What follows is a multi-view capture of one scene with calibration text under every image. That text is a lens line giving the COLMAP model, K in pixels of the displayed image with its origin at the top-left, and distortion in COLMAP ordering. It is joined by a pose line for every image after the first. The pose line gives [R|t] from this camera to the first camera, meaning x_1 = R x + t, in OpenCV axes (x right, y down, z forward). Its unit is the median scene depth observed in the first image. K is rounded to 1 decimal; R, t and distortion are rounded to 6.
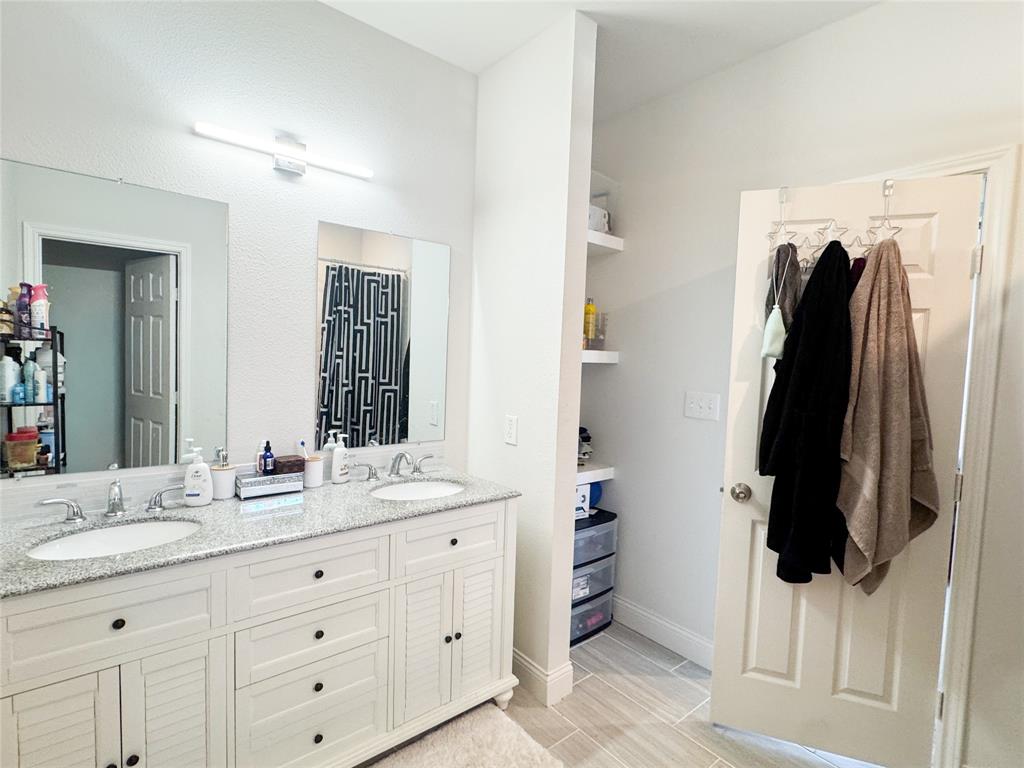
lens RADIAL K [[513.0, 0, 512.0], [0, 513.0, 384.0], [0, 0, 1]] dist [-0.001231, -0.000001]
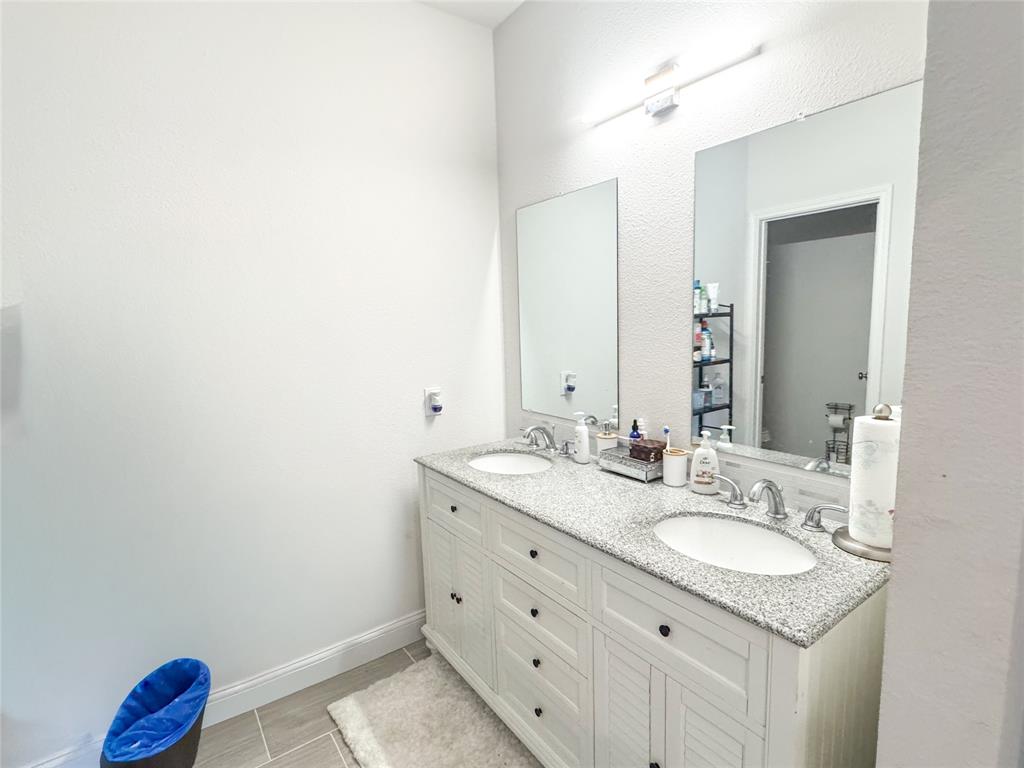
lens RADIAL K [[513.0, 0, 512.0], [0, 513.0, 384.0], [0, 0, 1]] dist [-0.001231, -0.000001]
pose [[-0.075126, 0.101318, -0.992013, 0.476171], [-0.021587, 0.994426, 0.103199, -0.047525], [0.996940, 0.029168, -0.072520, 0.839409]]
